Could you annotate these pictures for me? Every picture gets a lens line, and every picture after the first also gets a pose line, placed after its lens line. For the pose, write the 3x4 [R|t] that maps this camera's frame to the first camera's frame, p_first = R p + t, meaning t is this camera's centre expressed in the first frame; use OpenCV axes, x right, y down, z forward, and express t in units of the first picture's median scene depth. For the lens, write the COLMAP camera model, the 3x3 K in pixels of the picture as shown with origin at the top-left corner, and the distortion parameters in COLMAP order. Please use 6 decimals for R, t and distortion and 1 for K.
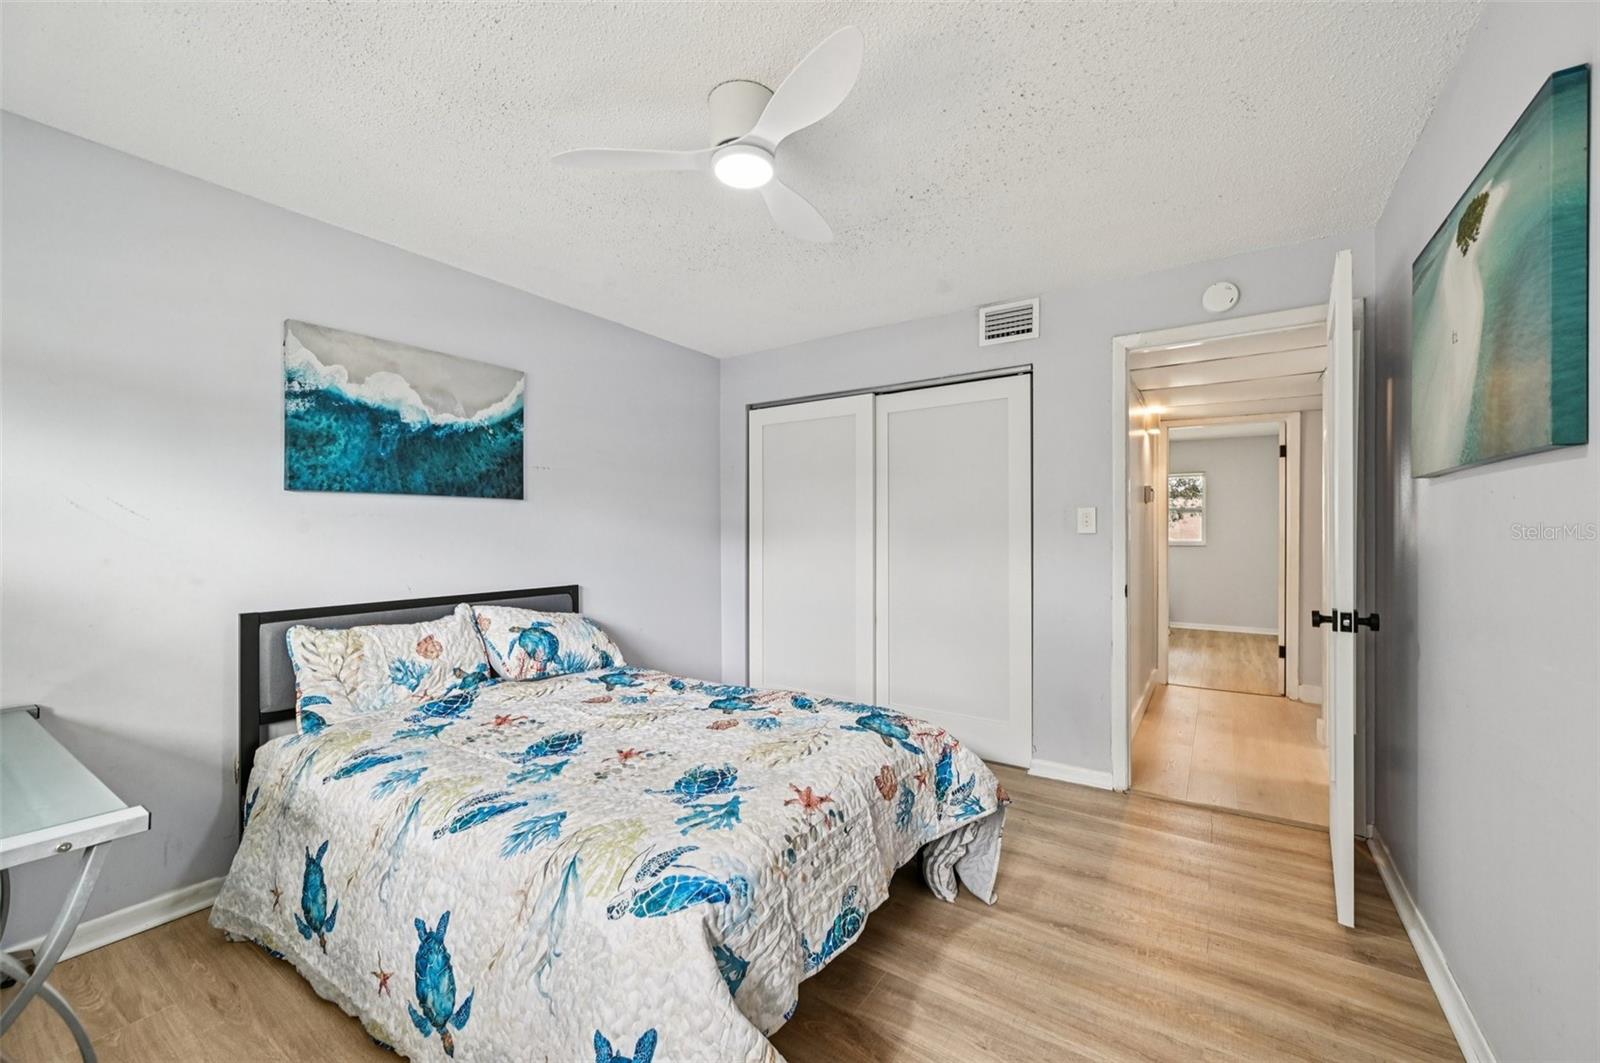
lens RADIAL K [[632.5, 0, 799.2], [0, 632.5, 533.8], [0, 0, 1]] dist [-0.002008, -0.000311]
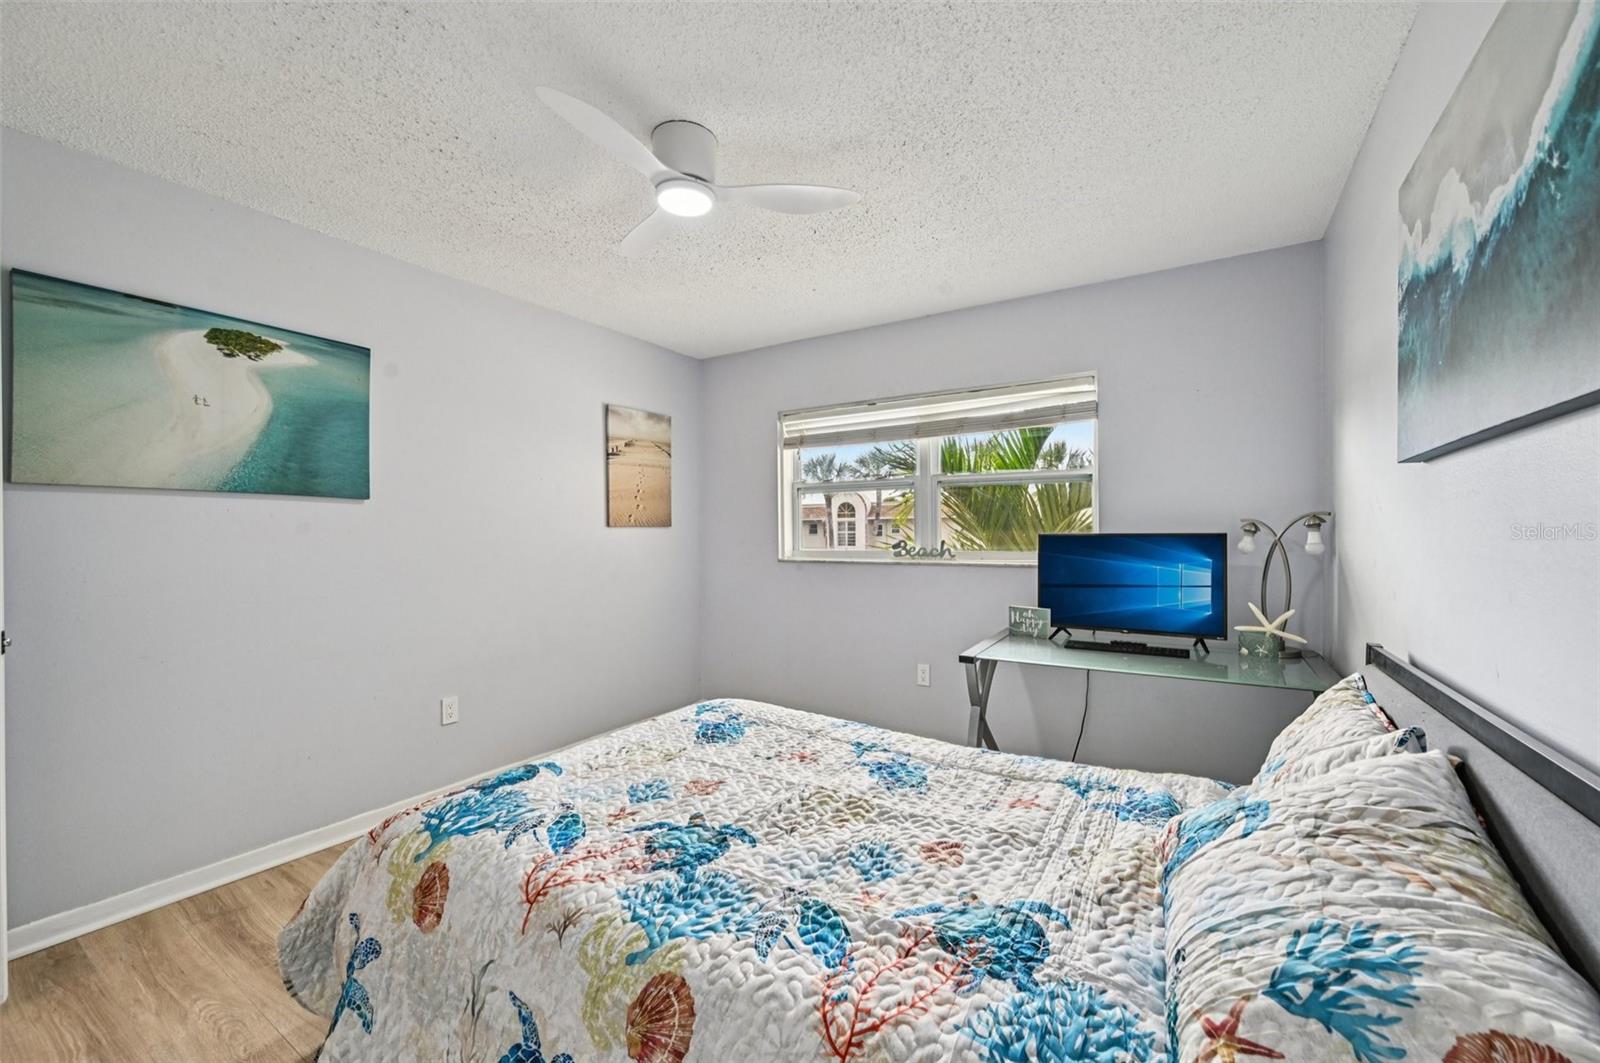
lens RADIAL K [[632.5, 0, 799.2], [0, 632.5, 533.8], [0, 0, 1]] dist [-0.002008, -0.000311]
pose [[-0.999758, 0.000957, -0.021965, -0.180071], [0.000820, 0.999980, 0.006253, -0.003533], [0.021971, 0.006233, -0.999739, 1.465413]]
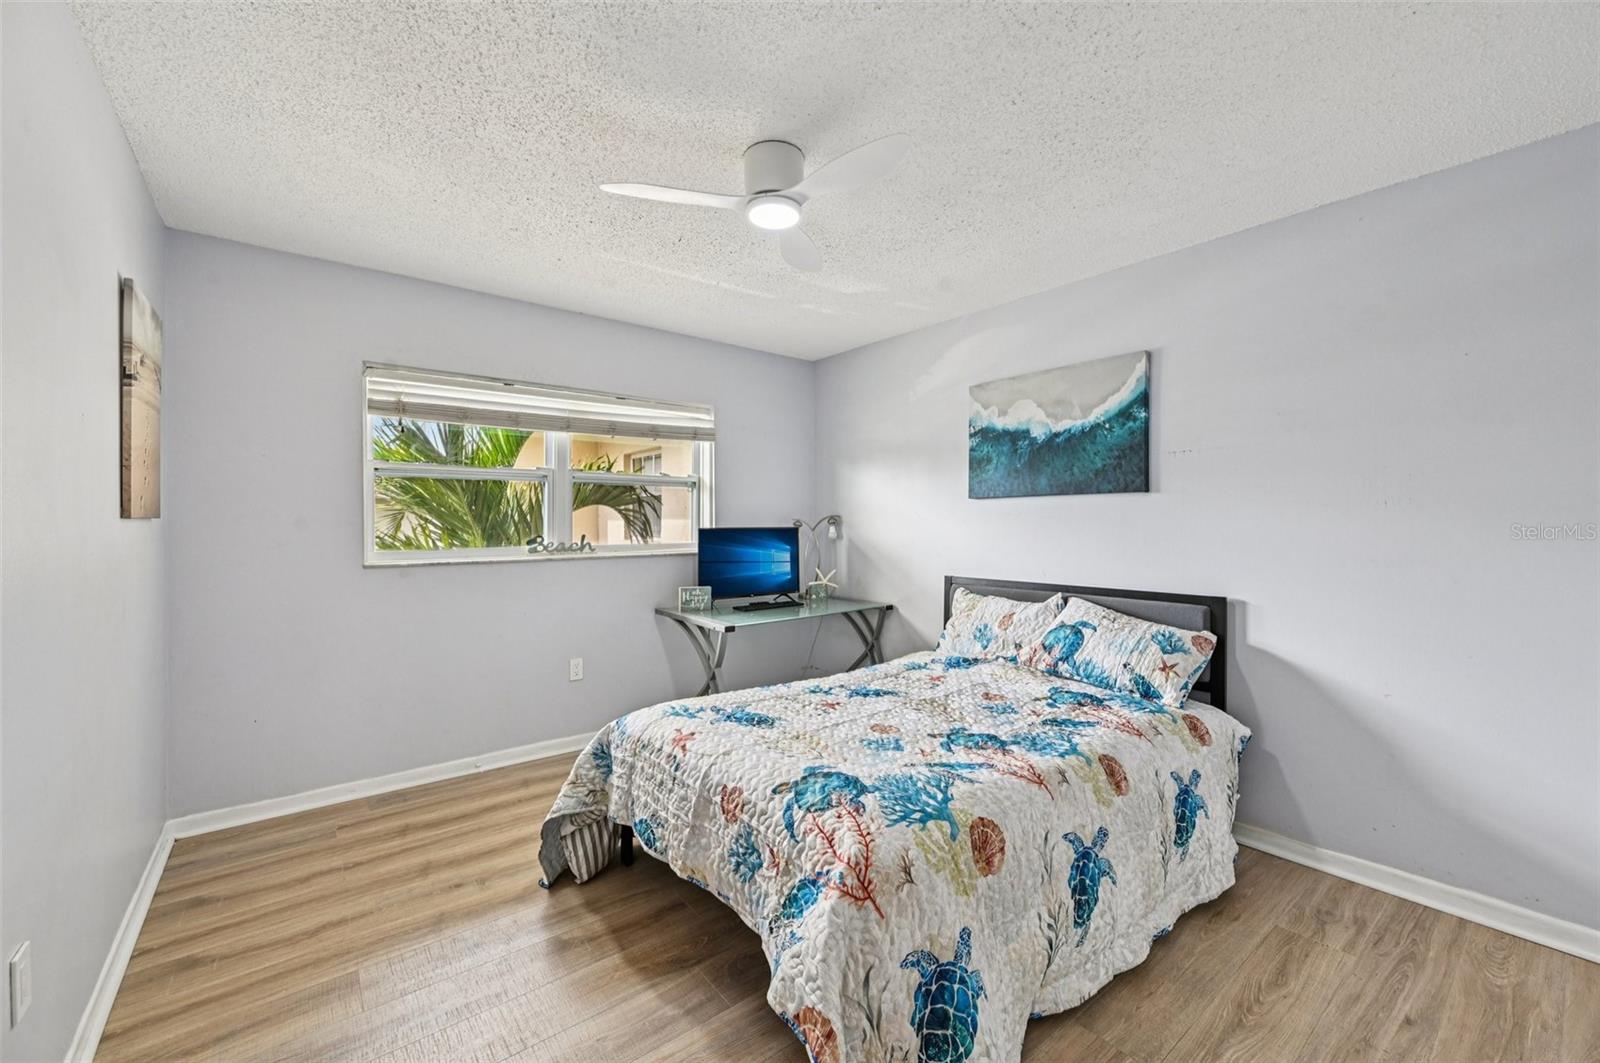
lens RADIAL K [[632.5, 0, 799.2], [0, 632.5, 533.8], [0, 0, 1]] dist [-0.002008, -0.000311]
pose [[-0.301777, 0.015470, -0.953253, 0.696726], [-0.003959, 0.999839, 0.017479, -0.009889], [0.953370, 0.009049, -0.301667, 0.973585]]
